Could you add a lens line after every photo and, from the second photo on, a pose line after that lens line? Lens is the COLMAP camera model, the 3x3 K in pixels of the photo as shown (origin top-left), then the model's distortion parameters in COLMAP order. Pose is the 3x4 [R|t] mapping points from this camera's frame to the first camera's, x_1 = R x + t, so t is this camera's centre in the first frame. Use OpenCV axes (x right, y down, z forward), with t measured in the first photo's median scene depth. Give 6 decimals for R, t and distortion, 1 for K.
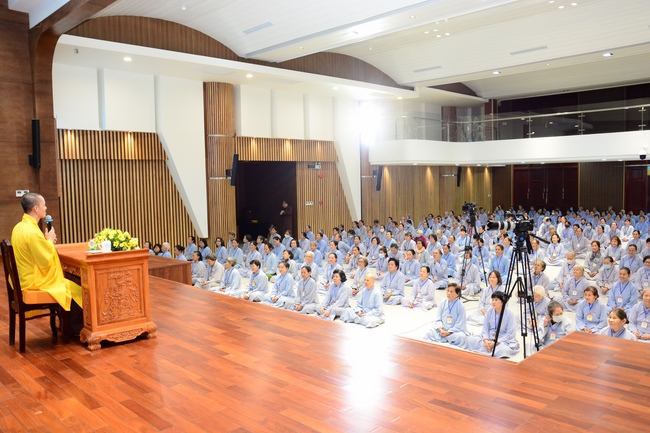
lens RADIAL K [[534.0, 0, 337.5], [0, 534.0, 213.2], [0, 0, 1]] dist [-0.112734, 0.106891]
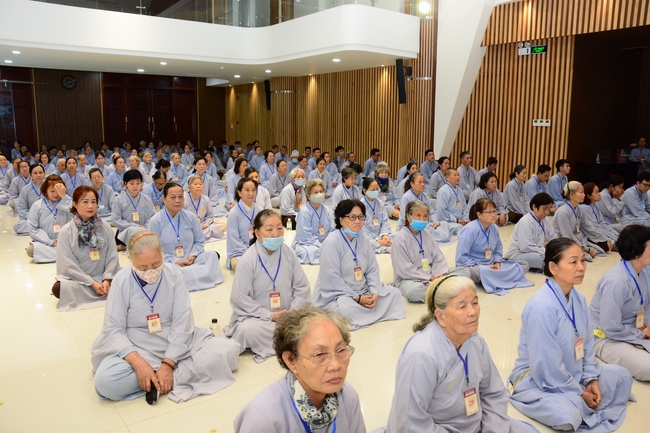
lens RADIAL K [[510.8, 0, 327.9], [0, 510.8, 218.5], [0, 0, 1]] dist [-0.118930, 0.088979]
pose [[0.140346, -0.152495, 0.978288, 0.140294], [0.045190, 0.988025, 0.147529, 0.024191], [-0.989071, 0.023504, 0.145557, 0.585307]]
